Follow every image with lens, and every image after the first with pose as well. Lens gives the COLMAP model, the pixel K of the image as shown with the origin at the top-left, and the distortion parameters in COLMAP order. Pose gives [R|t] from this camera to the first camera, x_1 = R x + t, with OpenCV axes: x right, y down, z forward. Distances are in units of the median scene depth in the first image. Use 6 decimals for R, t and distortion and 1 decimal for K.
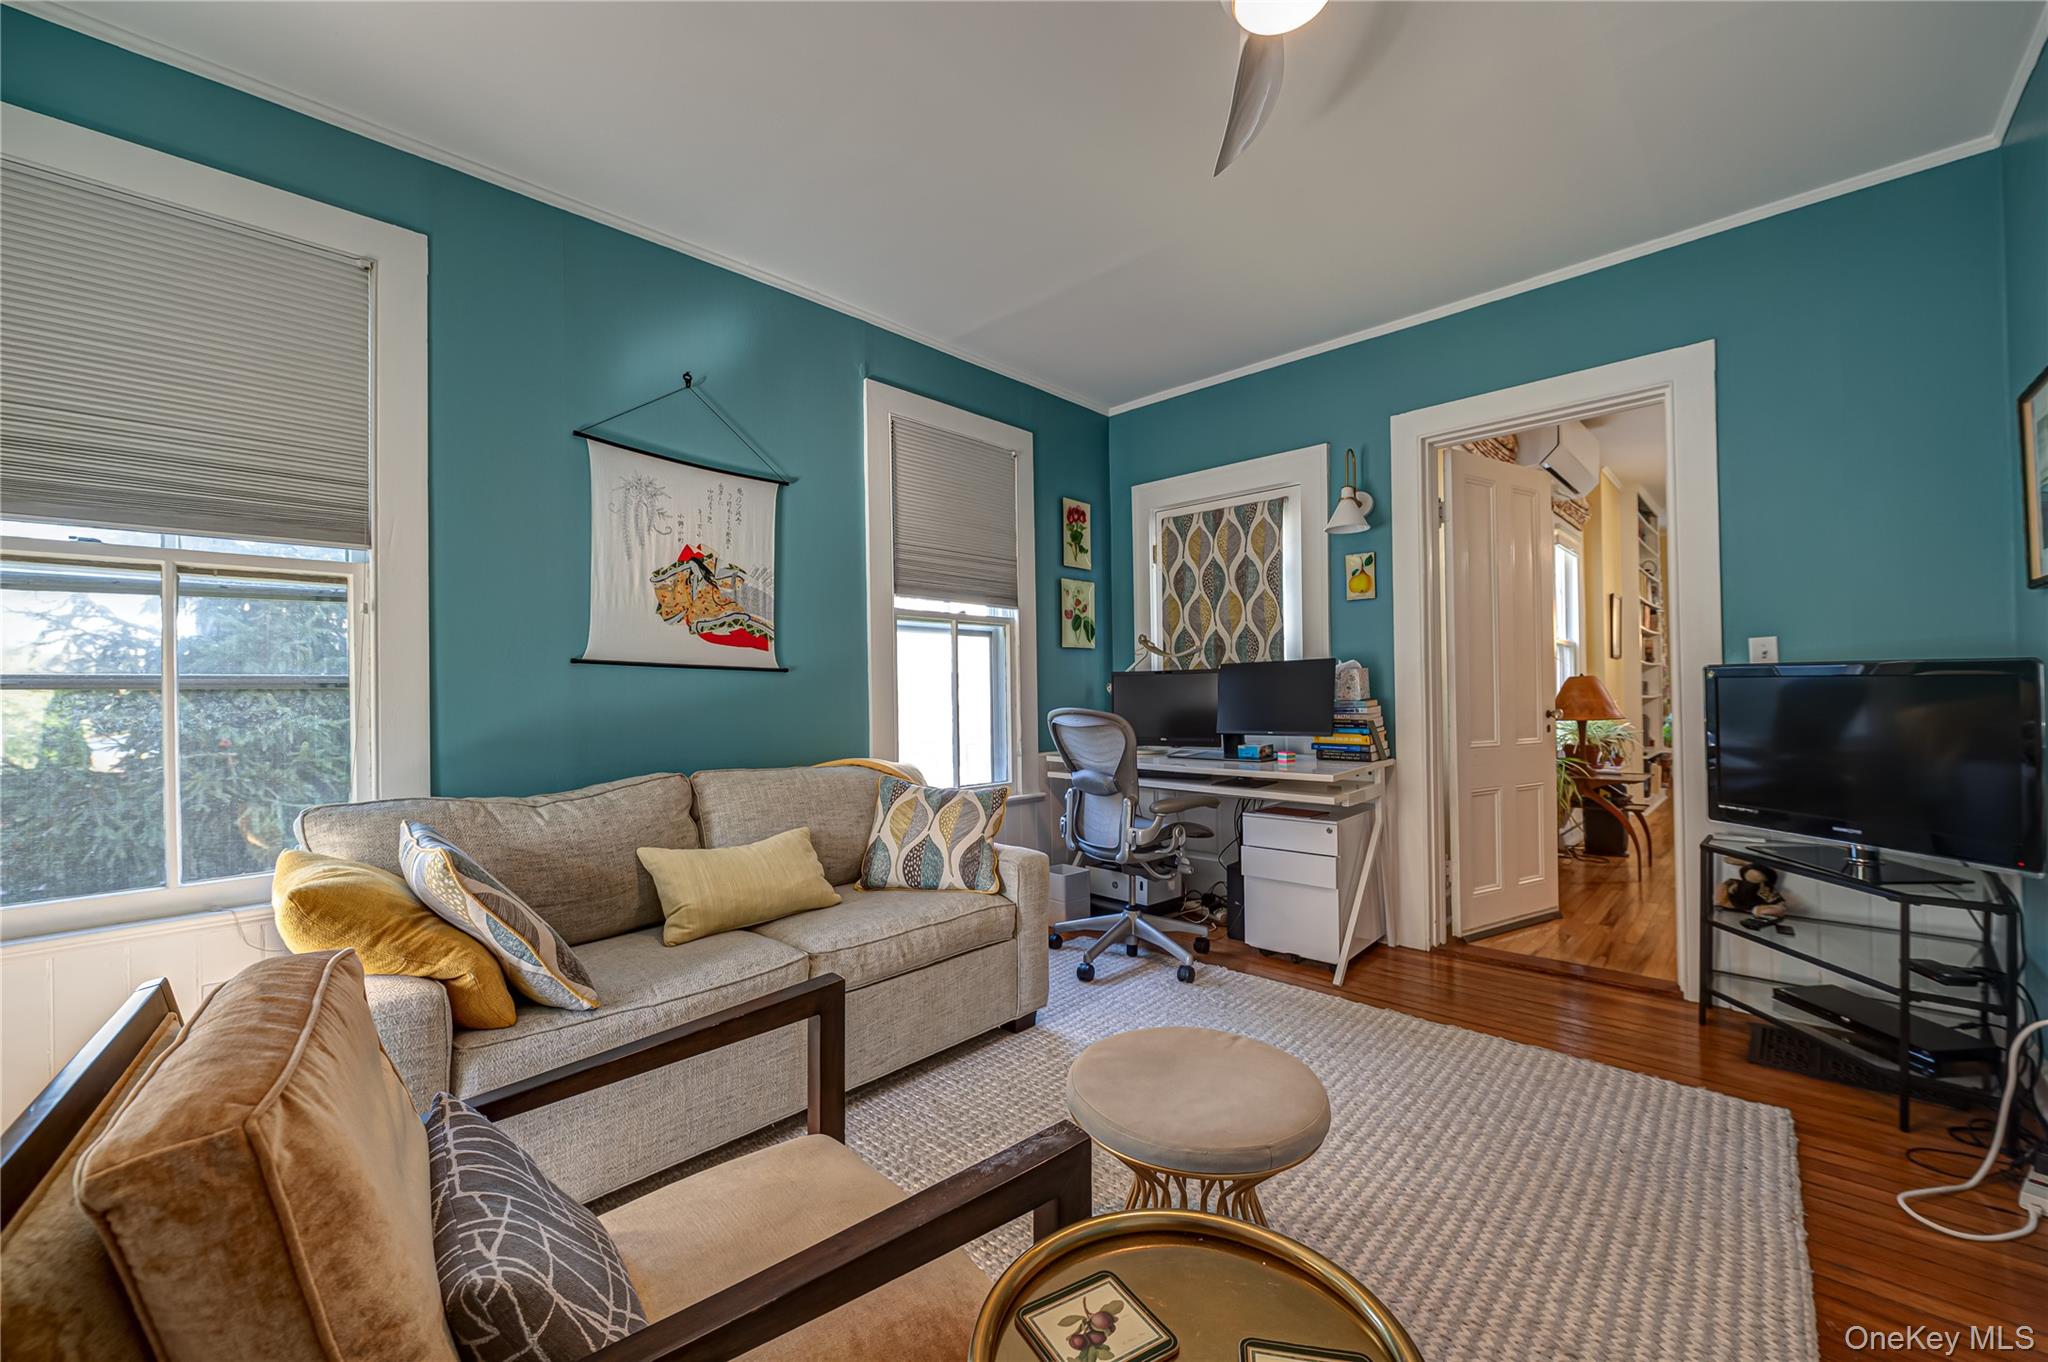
lens RADIAL K [[813.0, 0, 1021.3], [0, 813.0, 688.9], [0, 0, 1]] dist [-0.005772, -0.000477]
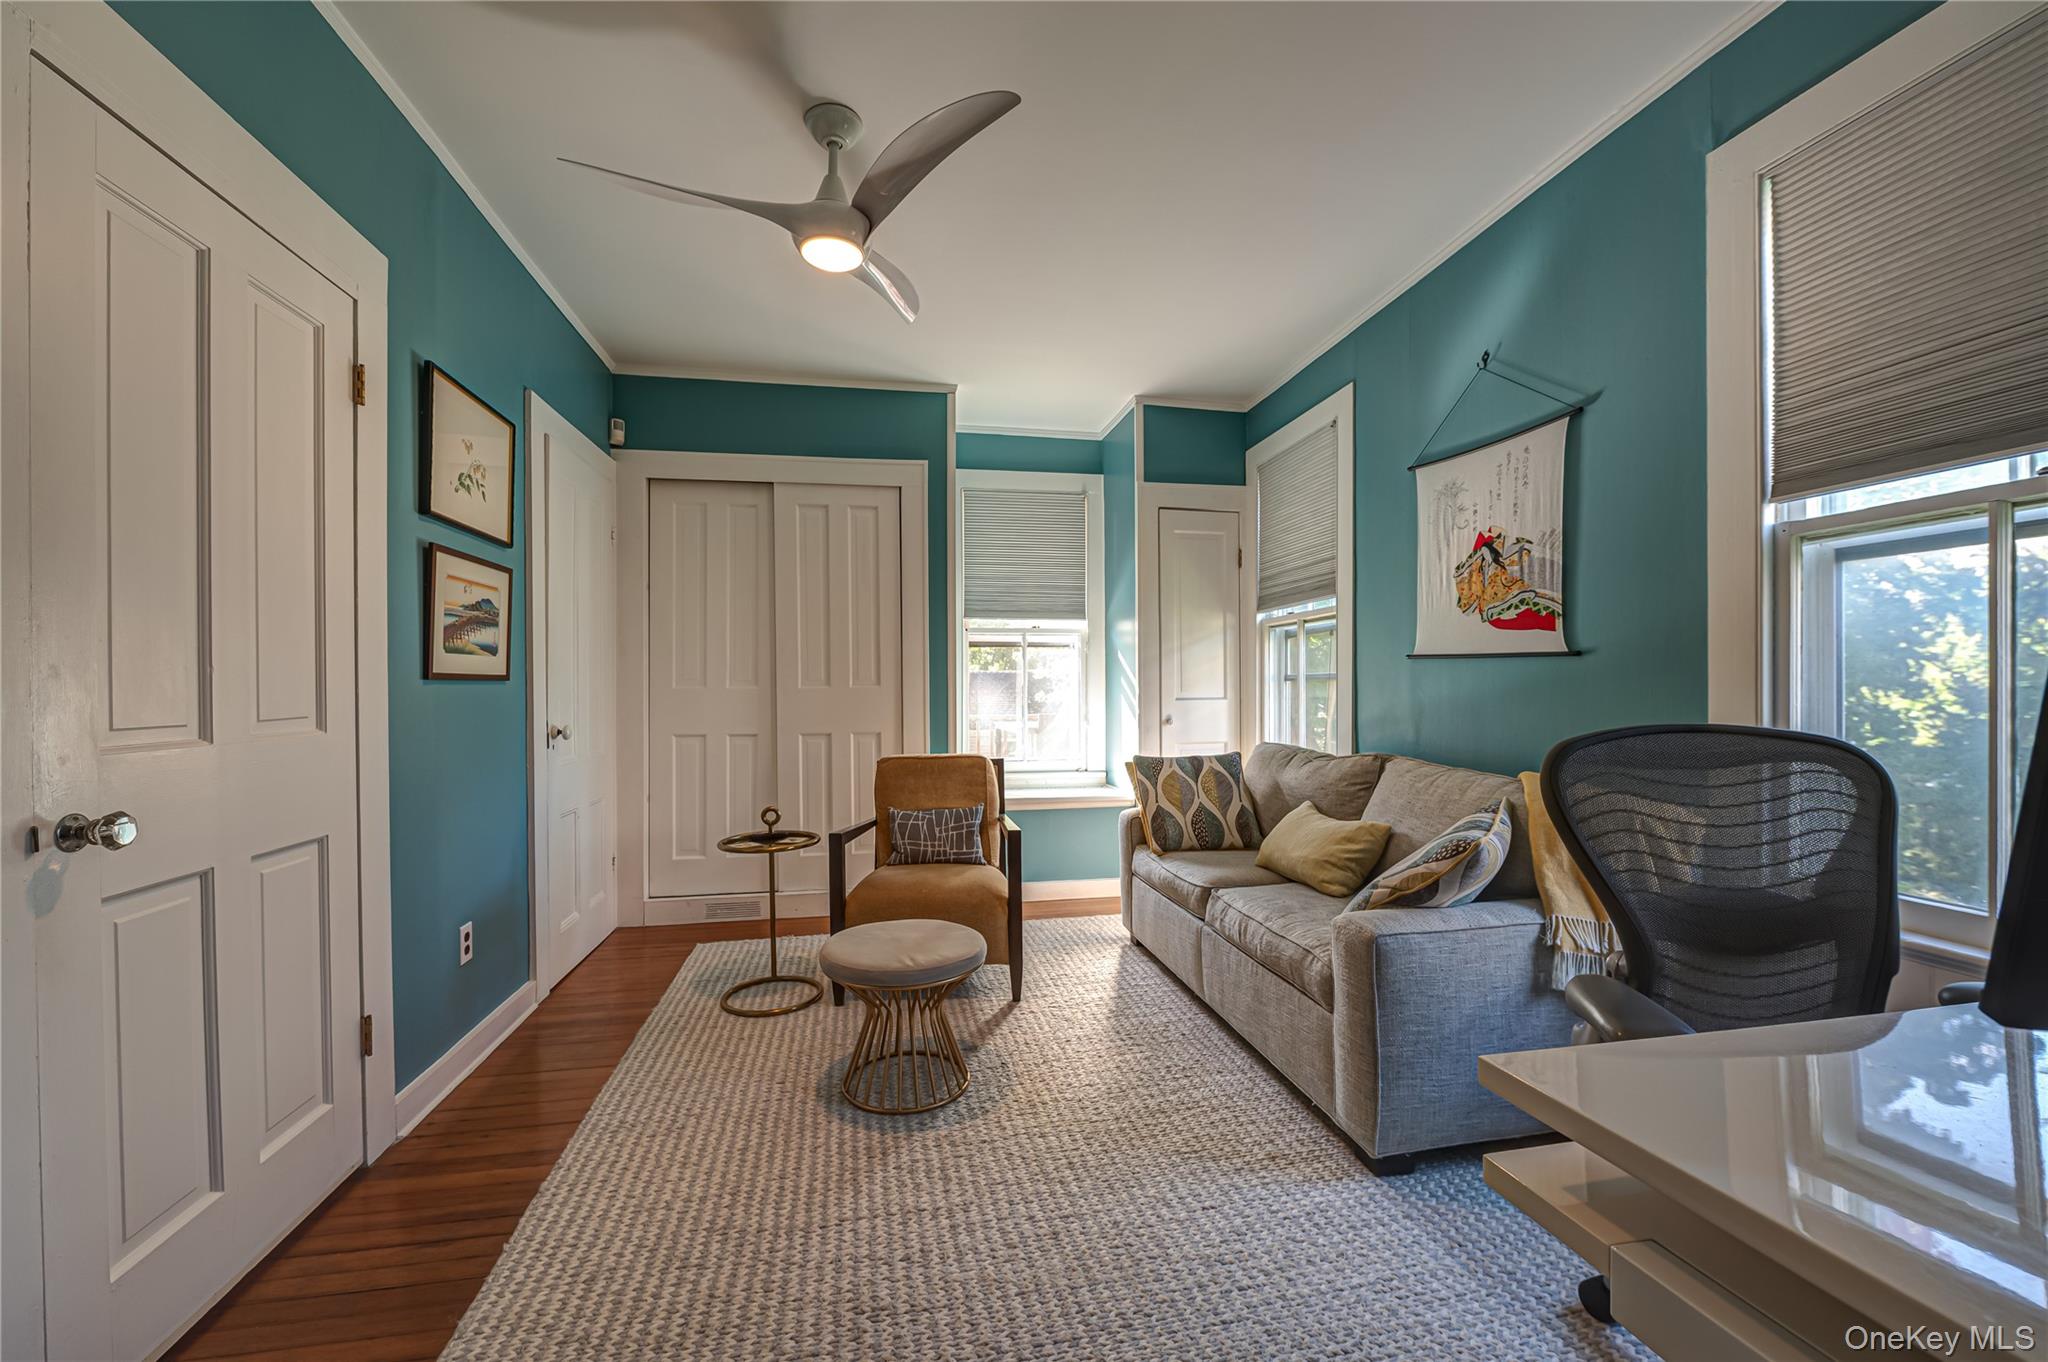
lens RADIAL K [[813.0, 0, 1017.8], [0, 813.0, 691.1], [0, 0, 1]] dist [-0.005772, -0.000477]
pose [[-0.581843, 0.018636, -0.813088, 0.699945], [0.020231, 0.999760, 0.008438, -0.004317], [0.813050, -0.011540, -0.582080, 1.092495]]
